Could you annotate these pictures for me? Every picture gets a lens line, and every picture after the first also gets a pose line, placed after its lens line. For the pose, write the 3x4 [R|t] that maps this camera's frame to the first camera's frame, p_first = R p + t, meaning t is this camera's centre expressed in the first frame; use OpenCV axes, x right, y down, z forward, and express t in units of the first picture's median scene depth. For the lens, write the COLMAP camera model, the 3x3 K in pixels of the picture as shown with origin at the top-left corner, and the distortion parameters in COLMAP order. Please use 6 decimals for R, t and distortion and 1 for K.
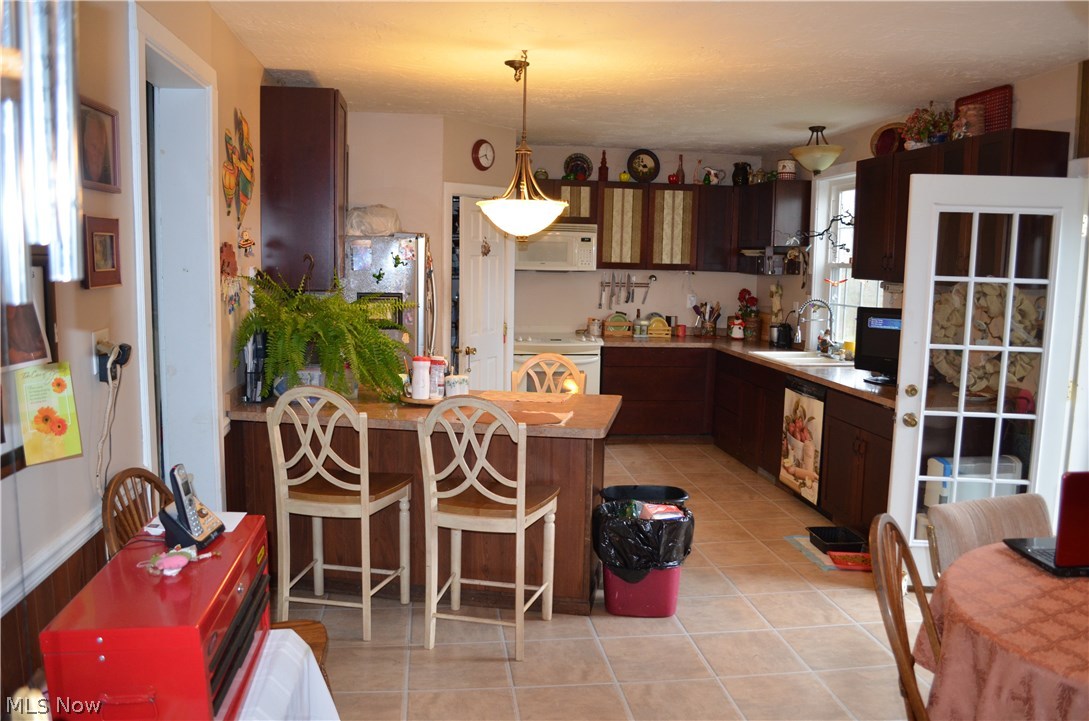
lens RADIAL K [[851.0, 0, 544.5], [0, 851.0, 360.5], [0, 0, 1]] dist [-0.074562, 0.002807]
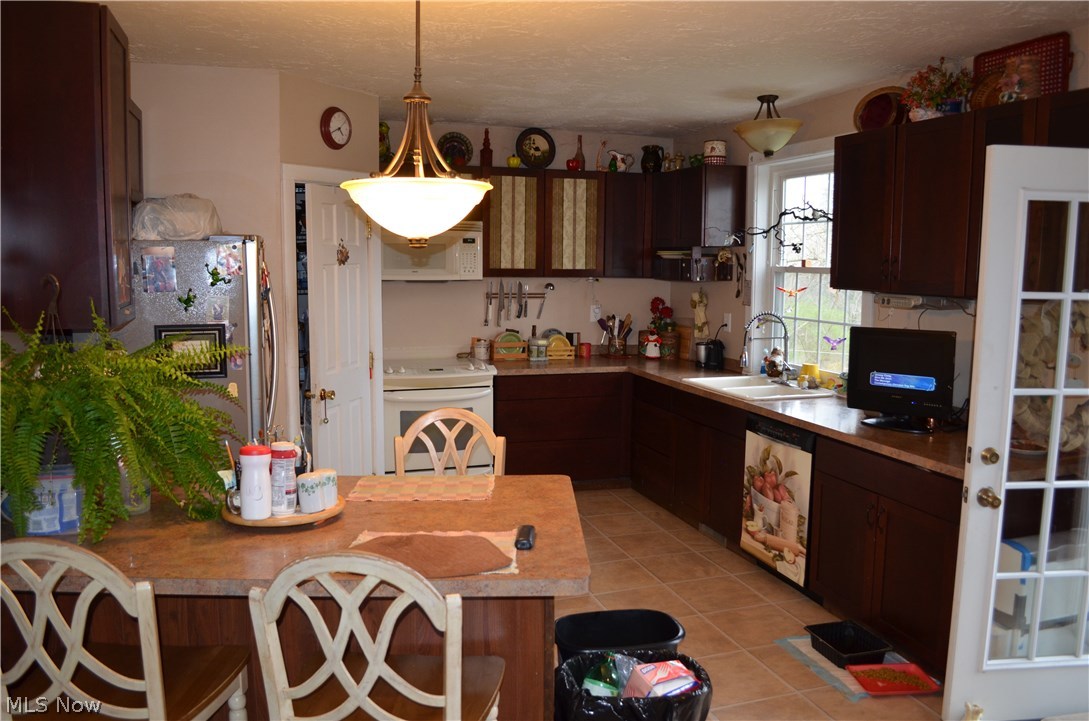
lens RADIAL K [[851.0, 0, 544.5], [0, 851.0, 360.5], [0, 0, 1]] dist [-0.074562, 0.002807]
pose [[0.983479, -0.033040, 0.177983, -0.033609], [0.032650, 0.999454, 0.005116, -0.041146], [-0.178055, 0.000779, 0.984020, 0.265847]]
